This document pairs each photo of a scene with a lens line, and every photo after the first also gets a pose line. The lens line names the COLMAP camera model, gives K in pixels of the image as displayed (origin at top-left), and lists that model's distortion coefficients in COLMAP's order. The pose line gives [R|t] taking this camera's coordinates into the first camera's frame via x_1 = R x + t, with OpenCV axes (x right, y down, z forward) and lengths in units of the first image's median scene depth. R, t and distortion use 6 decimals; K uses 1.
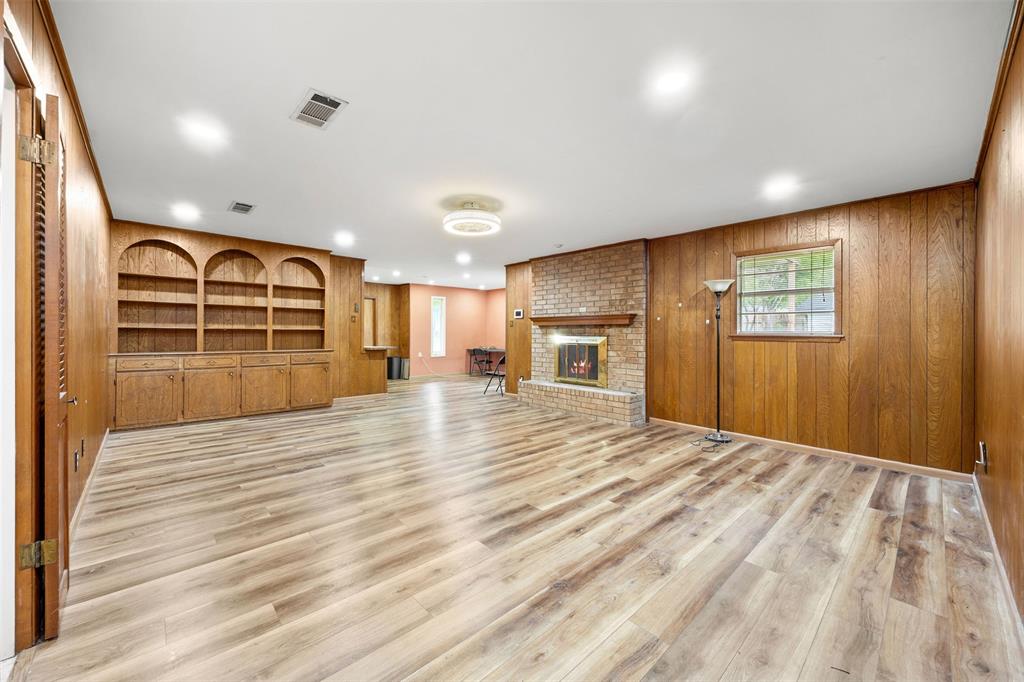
lens RADIAL K [[391.5, 0, 505.9], [0, 391.5, 334.3], [0, 0, 1]] dist [-0.004206, 0.000208]
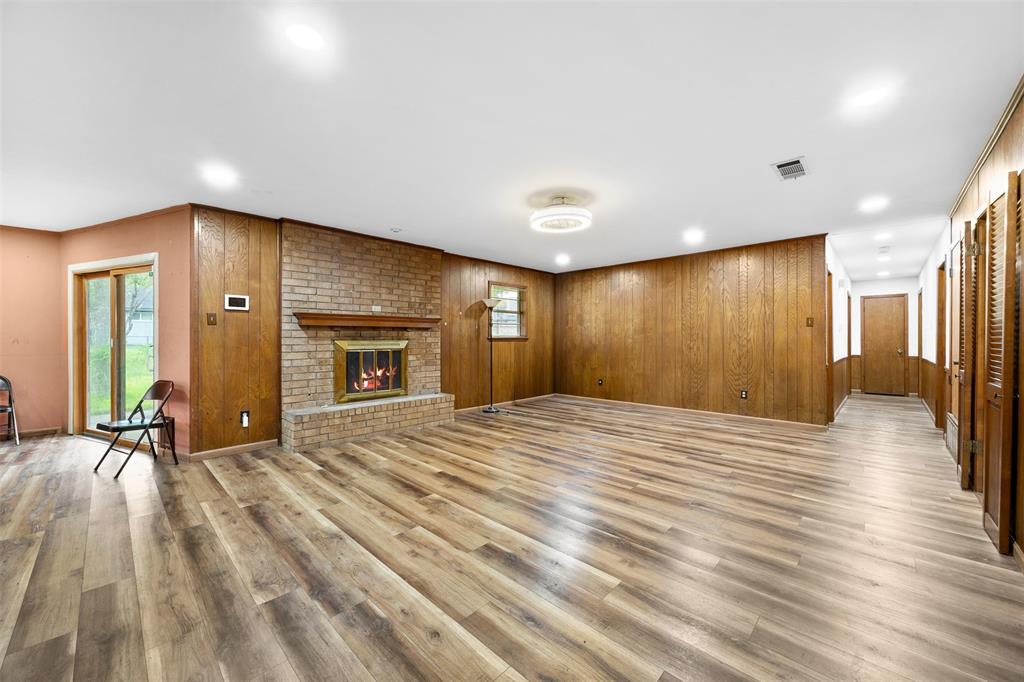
lens RADIAL K [[391.5, 0, 509.4], [0, 391.5, 339.8], [0, 0, 1]] dist [-0.004206, 0.000208]
pose [[-0.064673, -0.012962, 0.997822, -0.710315], [0.000437, 0.999915, 0.013018, -0.007435], [-0.997906, 0.001278, -0.064662, 0.829484]]
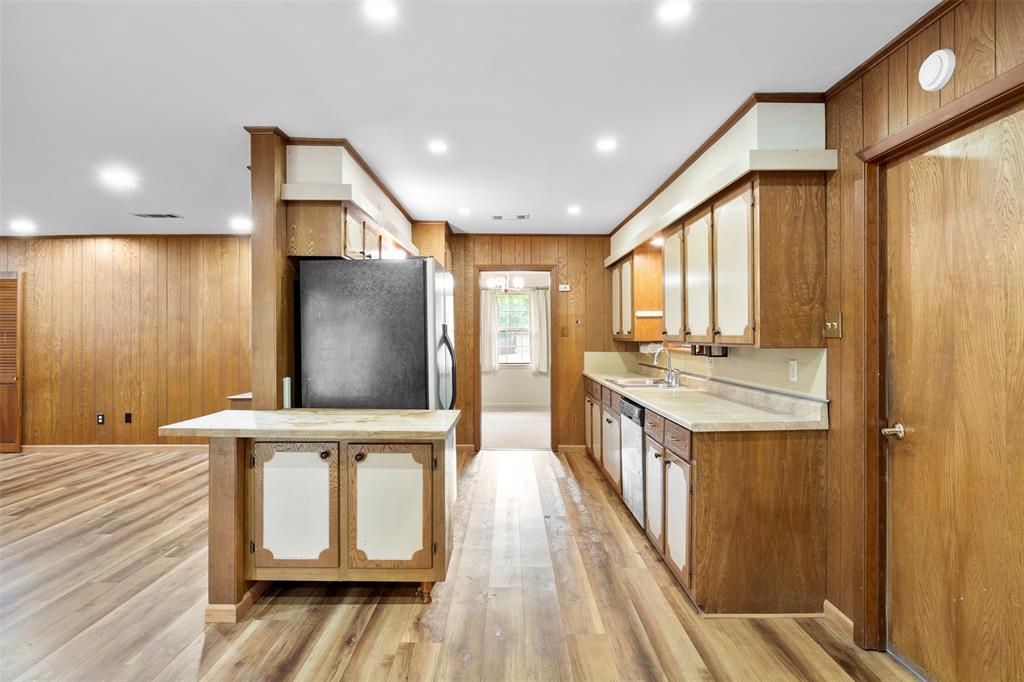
lens RADIAL K [[530.9, 0, 508.5], [0, 530.9, 333.5], [0, 0, 1]] dist [-0.002009, -0.000321]
pose [[-0.673614, -0.001070, -0.739083, -0.238133], [0.000632, 0.999998, -0.002024, -0.033942], [0.739083, -0.001830, -0.673612, 1.796196]]
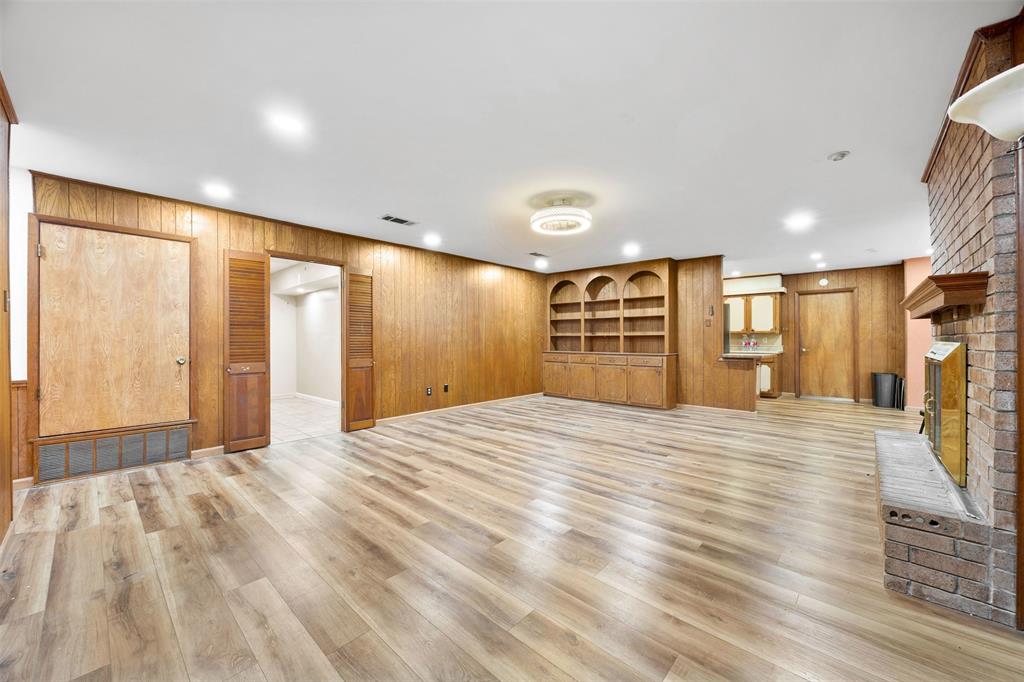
lens RADIAL K [[391.5, 0, 513.5], [0, 391.5, 341.1], [0, 0, 1]] dist [-0.004206, 0.000208]
pose [[0.092186, -0.000173, -0.995742, 0.593213], [-0.001149, 0.999999, -0.000280, 0.005531], [0.995741, 0.001170, 0.092186, 0.559118]]
